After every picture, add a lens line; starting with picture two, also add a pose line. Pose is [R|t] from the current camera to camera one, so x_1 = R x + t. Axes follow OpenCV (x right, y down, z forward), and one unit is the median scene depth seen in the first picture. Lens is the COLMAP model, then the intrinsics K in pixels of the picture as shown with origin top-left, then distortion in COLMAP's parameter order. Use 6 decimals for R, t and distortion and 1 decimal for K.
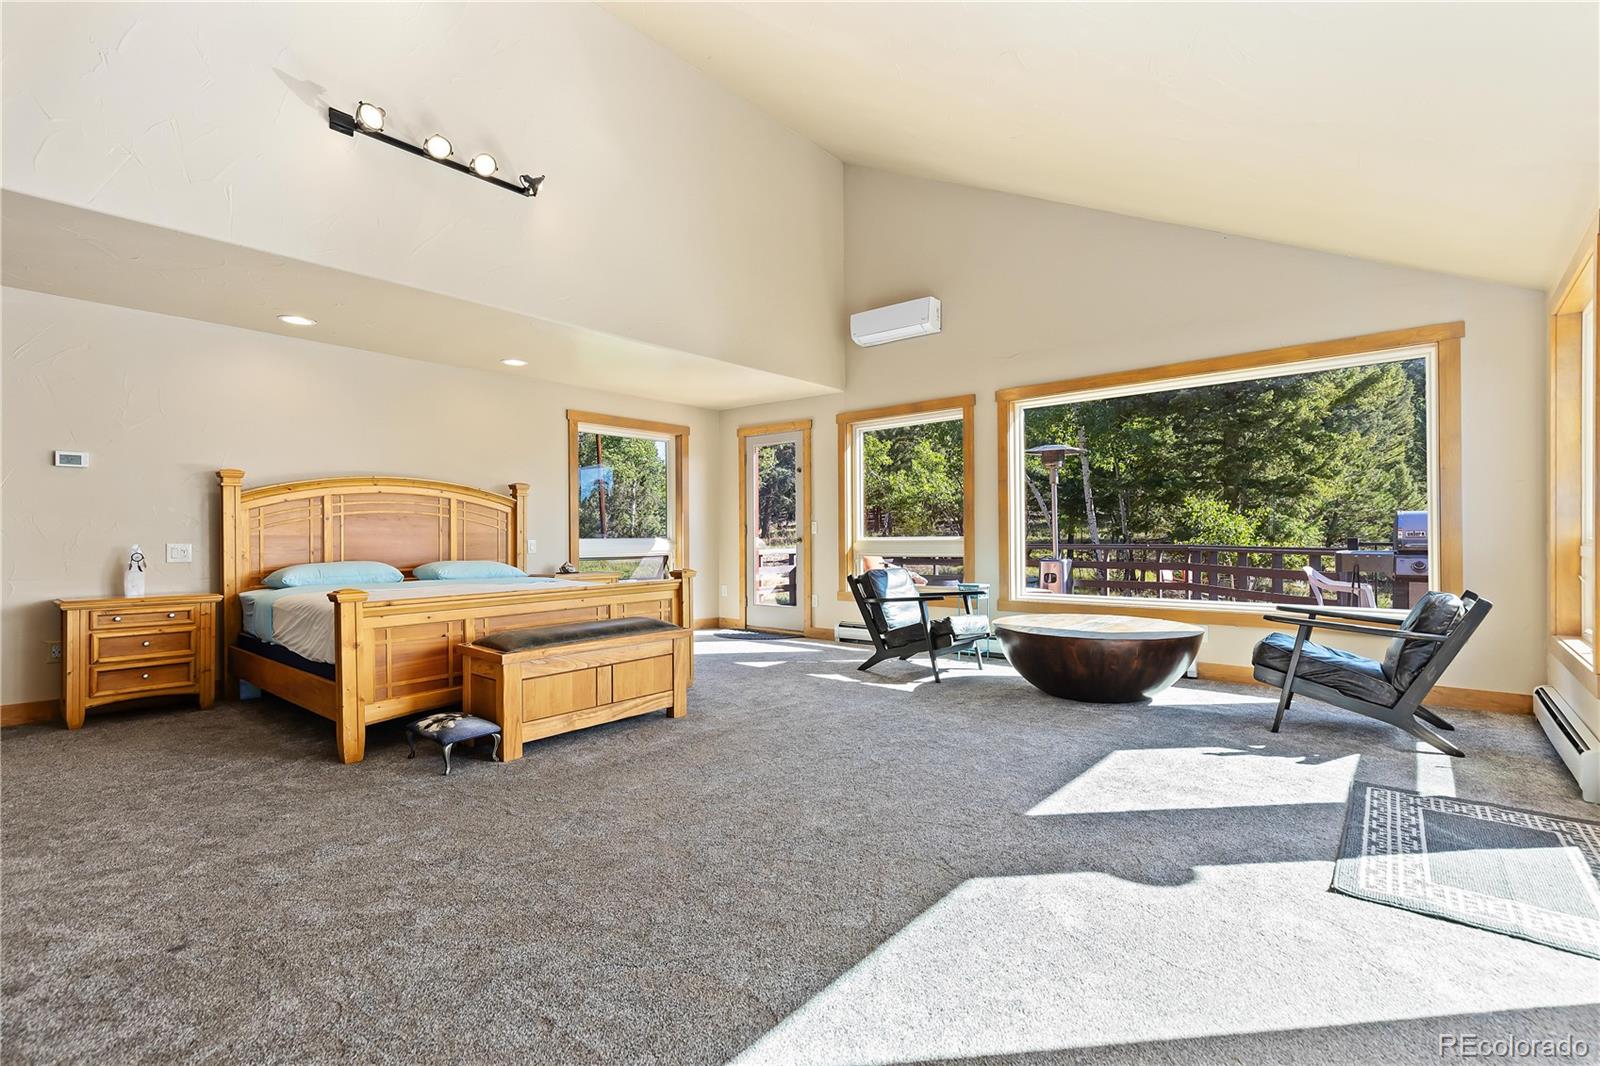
lens RADIAL K [[726.6, 0, 791.9], [0, 726.6, 533.0], [0, 0, 1]] dist [0.012203, -0.002385]
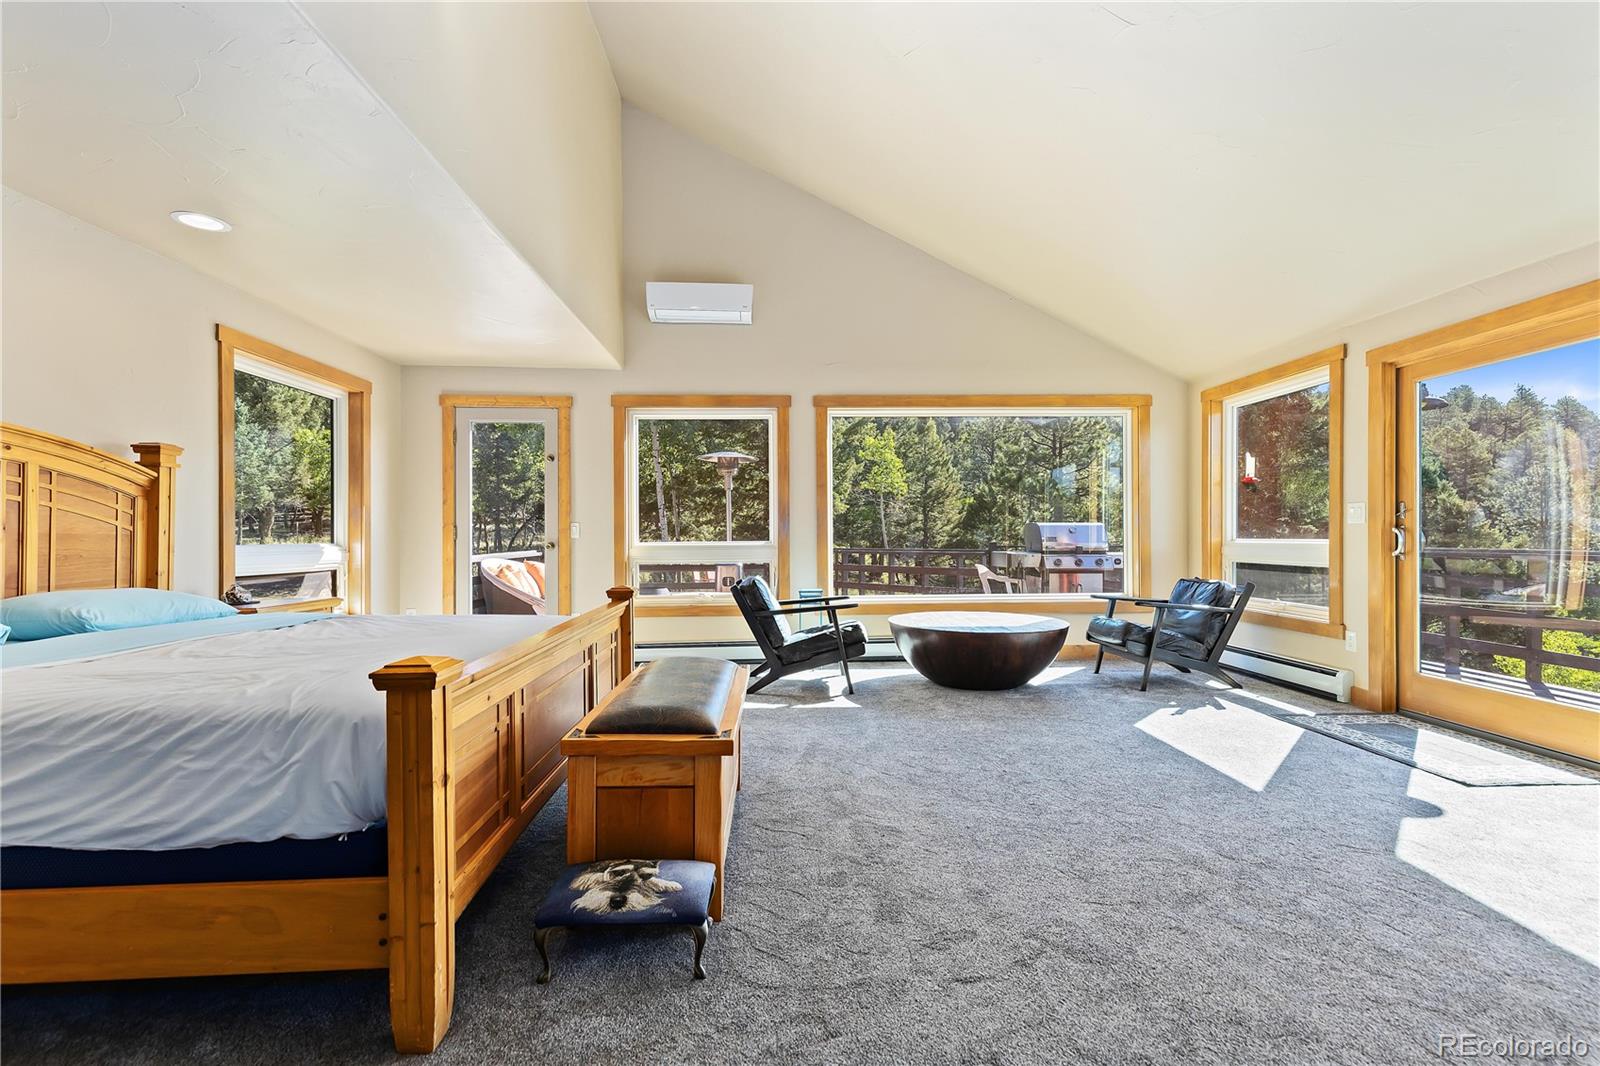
lens RADIAL K [[726.6, 0, 792.1], [0, 726.6, 530.2], [0, 0, 1]] dist [0.012203, -0.002385]
pose [[0.731661, 0.009988, 0.681595, -0.424657], [-0.002925, 0.999929, -0.011514, 0.001552], [-0.681662, 0.006430, 0.731639, 0.293050]]
